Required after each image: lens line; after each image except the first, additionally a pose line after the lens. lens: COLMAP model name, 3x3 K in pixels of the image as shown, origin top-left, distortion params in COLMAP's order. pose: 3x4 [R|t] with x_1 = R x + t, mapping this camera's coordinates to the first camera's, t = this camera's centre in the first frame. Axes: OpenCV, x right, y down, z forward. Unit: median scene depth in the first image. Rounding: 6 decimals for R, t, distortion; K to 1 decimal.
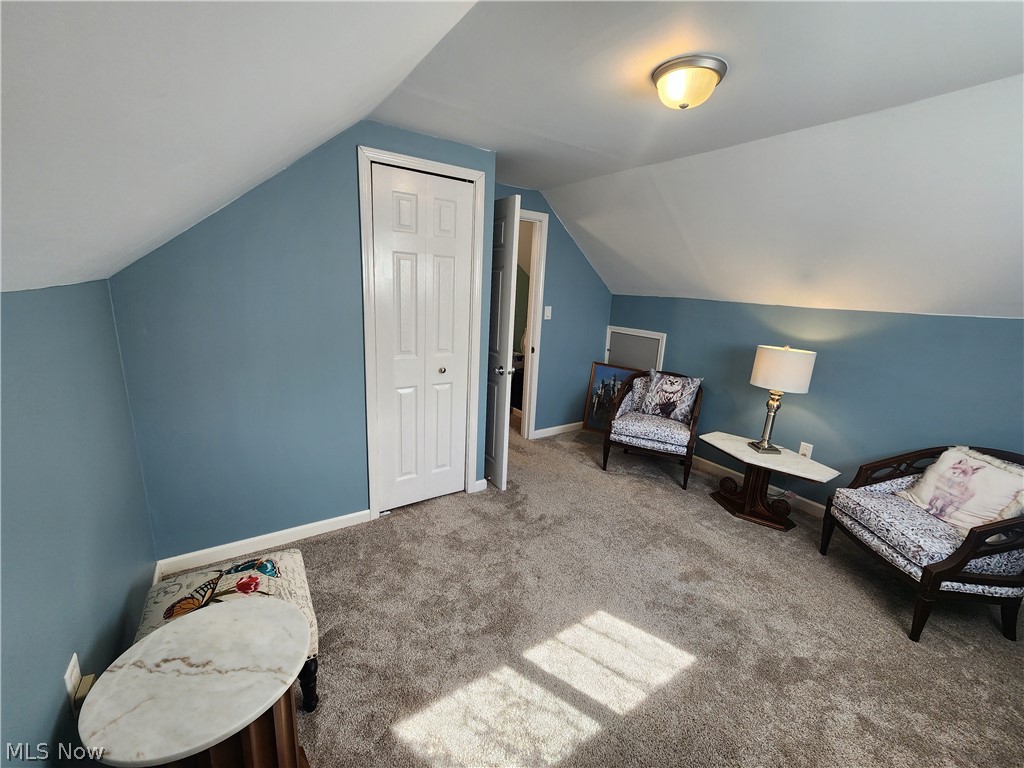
lens RADIAL K [[419.2, 0, 511.0], [0, 419.2, 384.2], [0, 0, 1]] dist [0.002331, 0.000383]
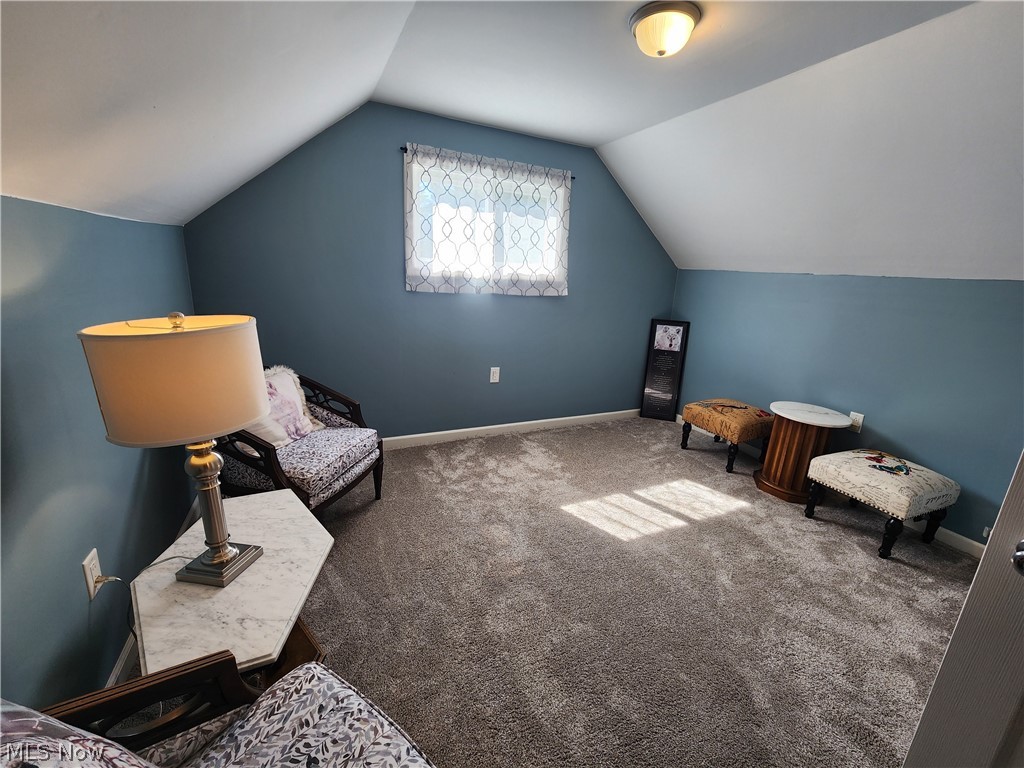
lens RADIAL K [[419.2, 0, 512.6], [0, 419.2, 384.0], [0, 0, 1]] dist [0.002331, 0.000383]
pose [[-0.980961, -0.145056, 0.129131, 0.480216], [-0.066564, 0.875770, 0.478117, -0.380848], [-0.182442, 0.460418, -0.868752, 2.082885]]
